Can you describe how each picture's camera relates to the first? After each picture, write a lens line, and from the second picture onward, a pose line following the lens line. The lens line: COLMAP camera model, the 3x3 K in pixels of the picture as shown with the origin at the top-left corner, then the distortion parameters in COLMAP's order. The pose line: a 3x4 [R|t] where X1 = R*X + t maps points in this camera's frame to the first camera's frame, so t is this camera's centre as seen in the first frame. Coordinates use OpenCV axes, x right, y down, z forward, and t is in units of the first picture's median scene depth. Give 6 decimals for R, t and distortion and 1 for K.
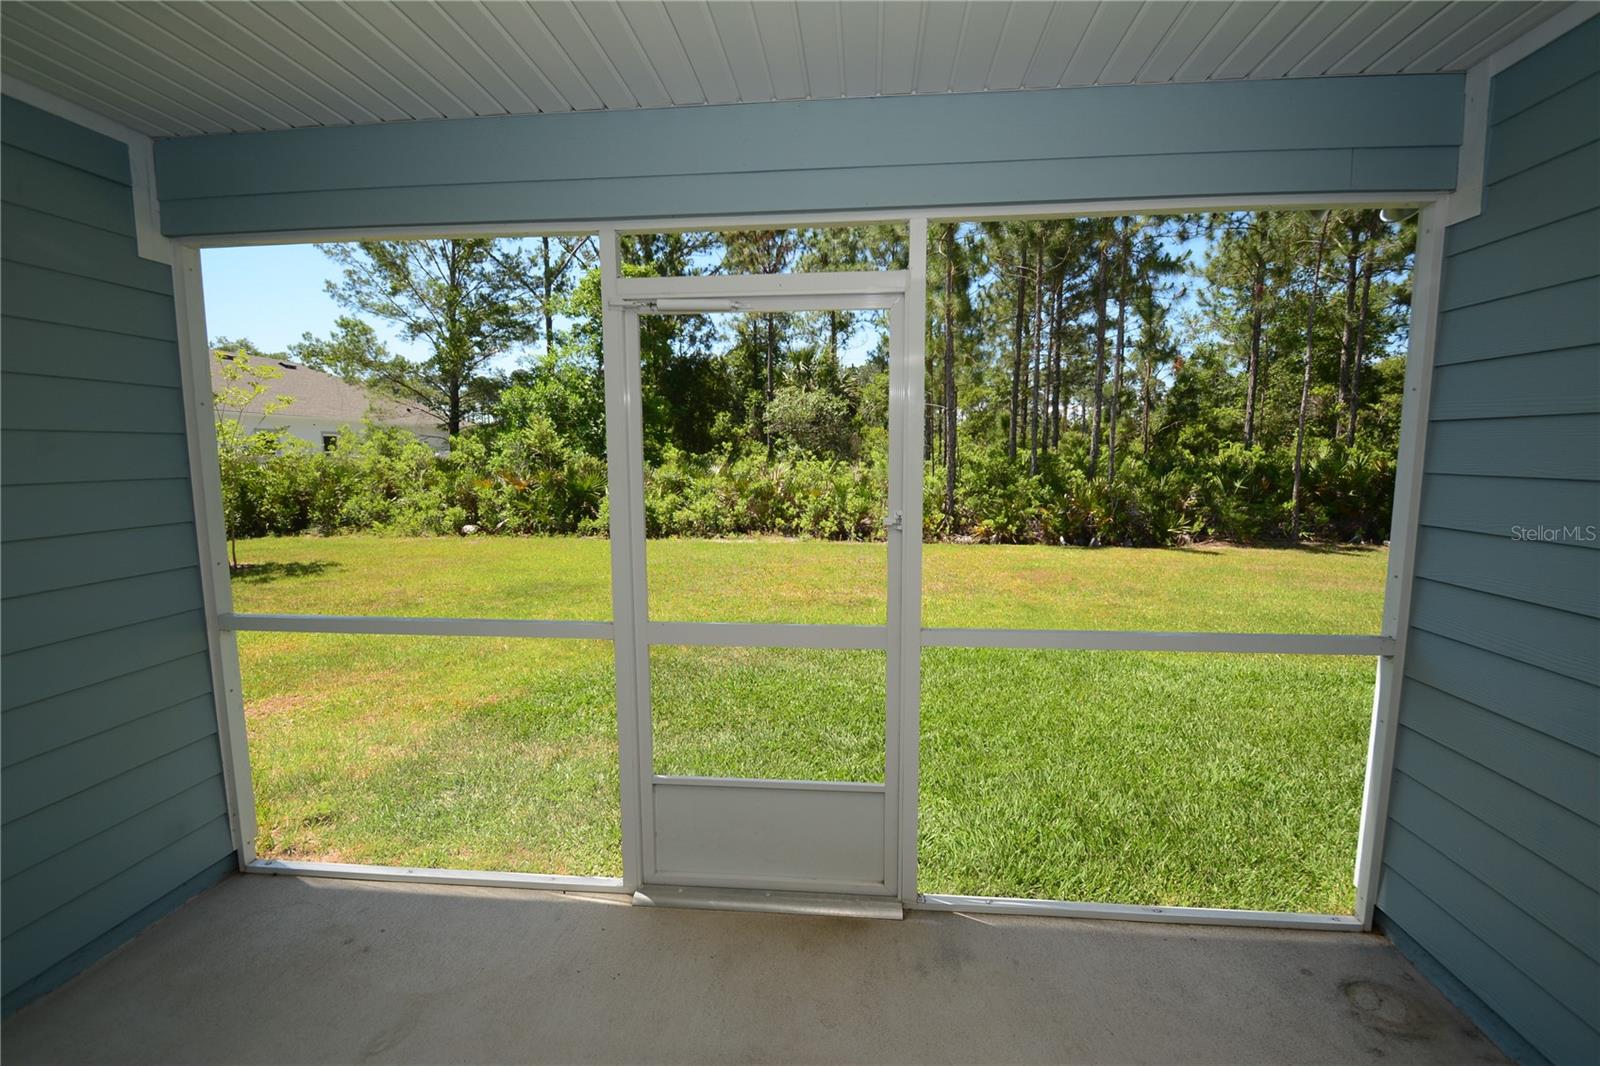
lens RADIAL K [[701.9, 0, 803.4], [0, 701.9, 535.7], [0, 0, 1]] dist [0.016280, -0.016218]
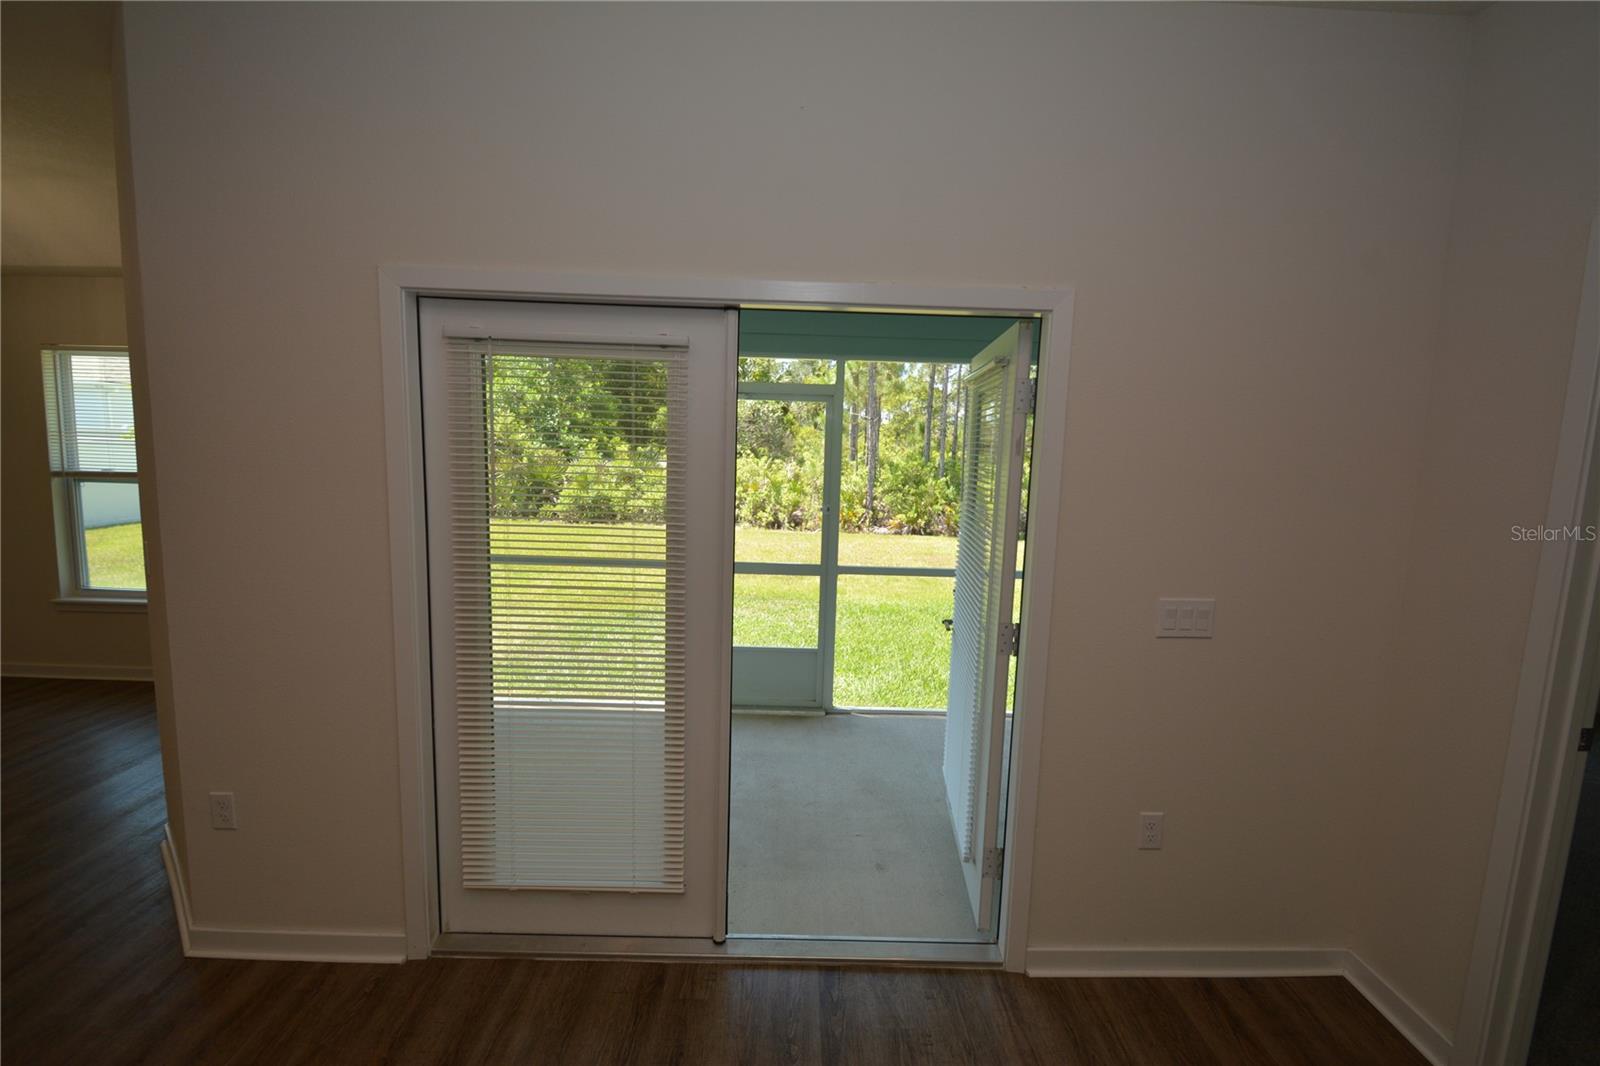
lens RADIAL K [[687.8, 0, 803.9], [0, 687.8, 534.4], [0, 0, 1]] dist [-0.010895, -0.000122]
pose [[0.994368, 0.020973, 0.103883, -0.016480], [-0.021919, 0.999728, 0.007970, 0.004779], [-0.103688, -0.010202, 0.994558, -0.116696]]
